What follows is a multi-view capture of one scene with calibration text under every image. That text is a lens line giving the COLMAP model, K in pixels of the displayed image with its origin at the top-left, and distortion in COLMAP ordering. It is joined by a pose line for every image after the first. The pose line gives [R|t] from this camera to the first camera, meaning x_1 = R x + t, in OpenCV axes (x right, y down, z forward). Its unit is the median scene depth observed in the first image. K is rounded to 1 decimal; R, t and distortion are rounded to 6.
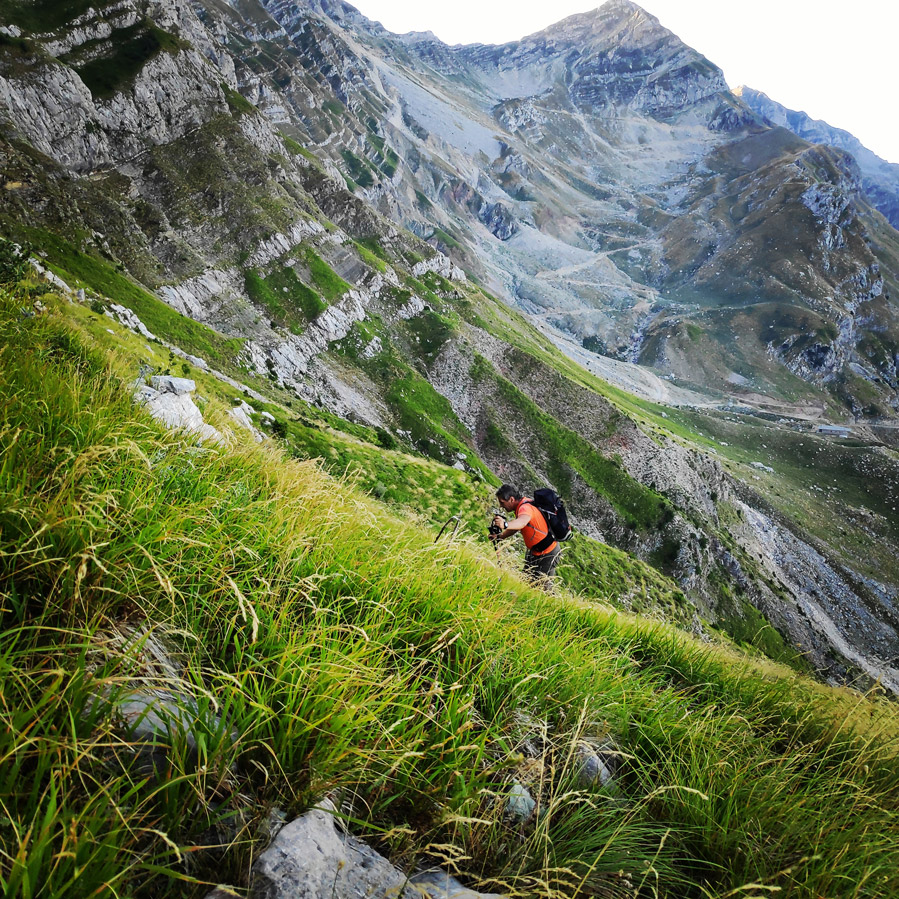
lens RADIAL K [[852.4, 0, 446.4], [0, 852.4, 448.1], [0, 0, 1]] dist [0.002254, 0.000000]
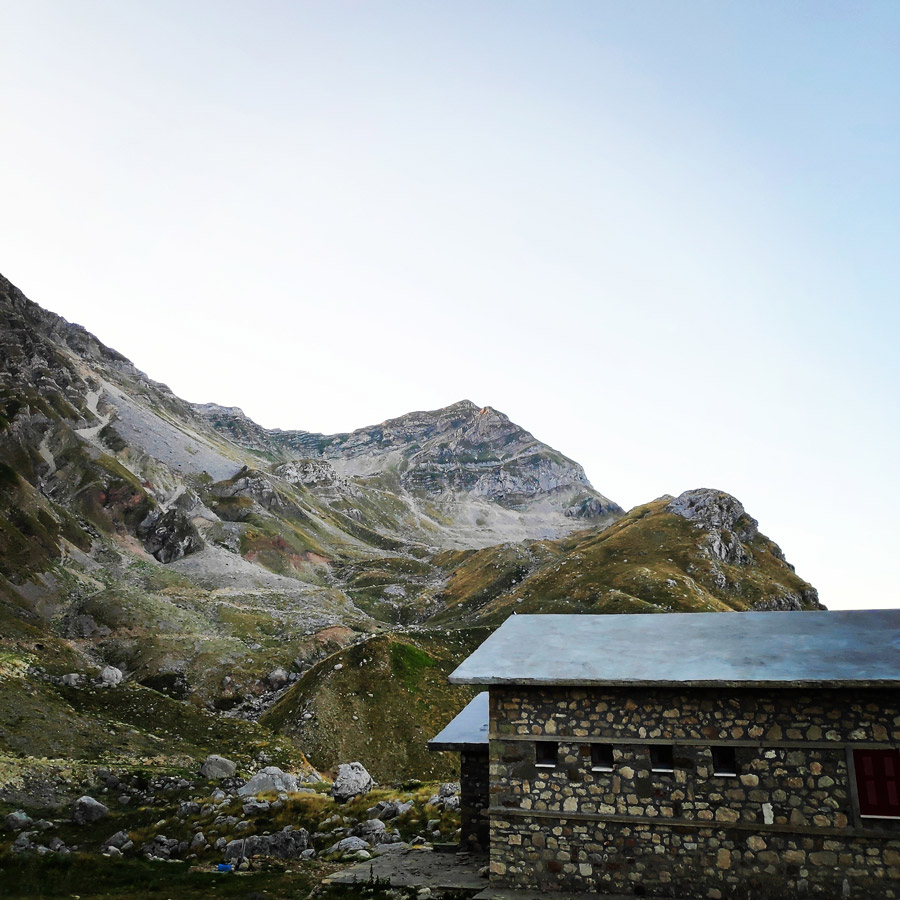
lens RADIAL K [[853.4, 0, 454.8], [0, 853.4, 459.2], [0, 0, 1]] dist [0.002254, 0.000000]
pose [[0.995288, 0.043774, 0.086514, 0.127941], [0.007068, 0.857155, -0.515011, -0.006451], [-0.096700, 0.513196, 0.852807, 0.288615]]
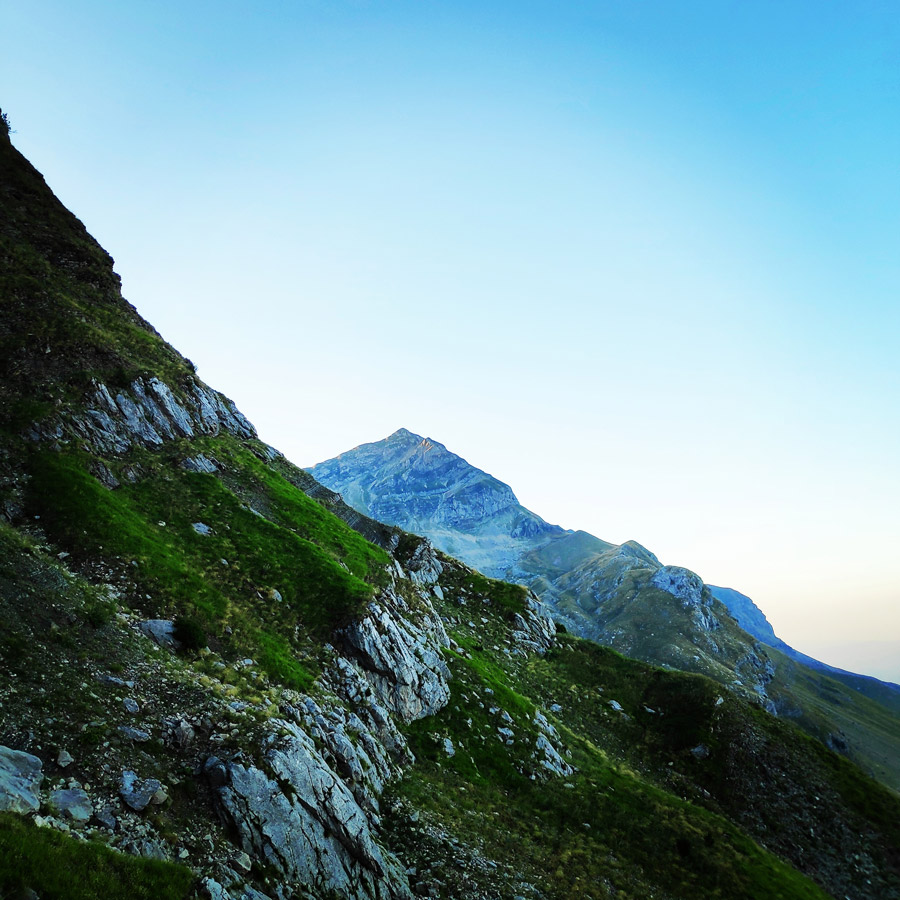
lens RADIAL K [[853.4, 0, 427.3], [0, 853.4, 457.7], [0, 0, 1]] dist [0.002254, 0.000000]
pose [[0.970895, -0.018161, 0.238818, -0.026876], [0.128428, 0.881125, -0.455109, -0.012086], [-0.202163, 0.472534, 0.857812, 0.111588]]
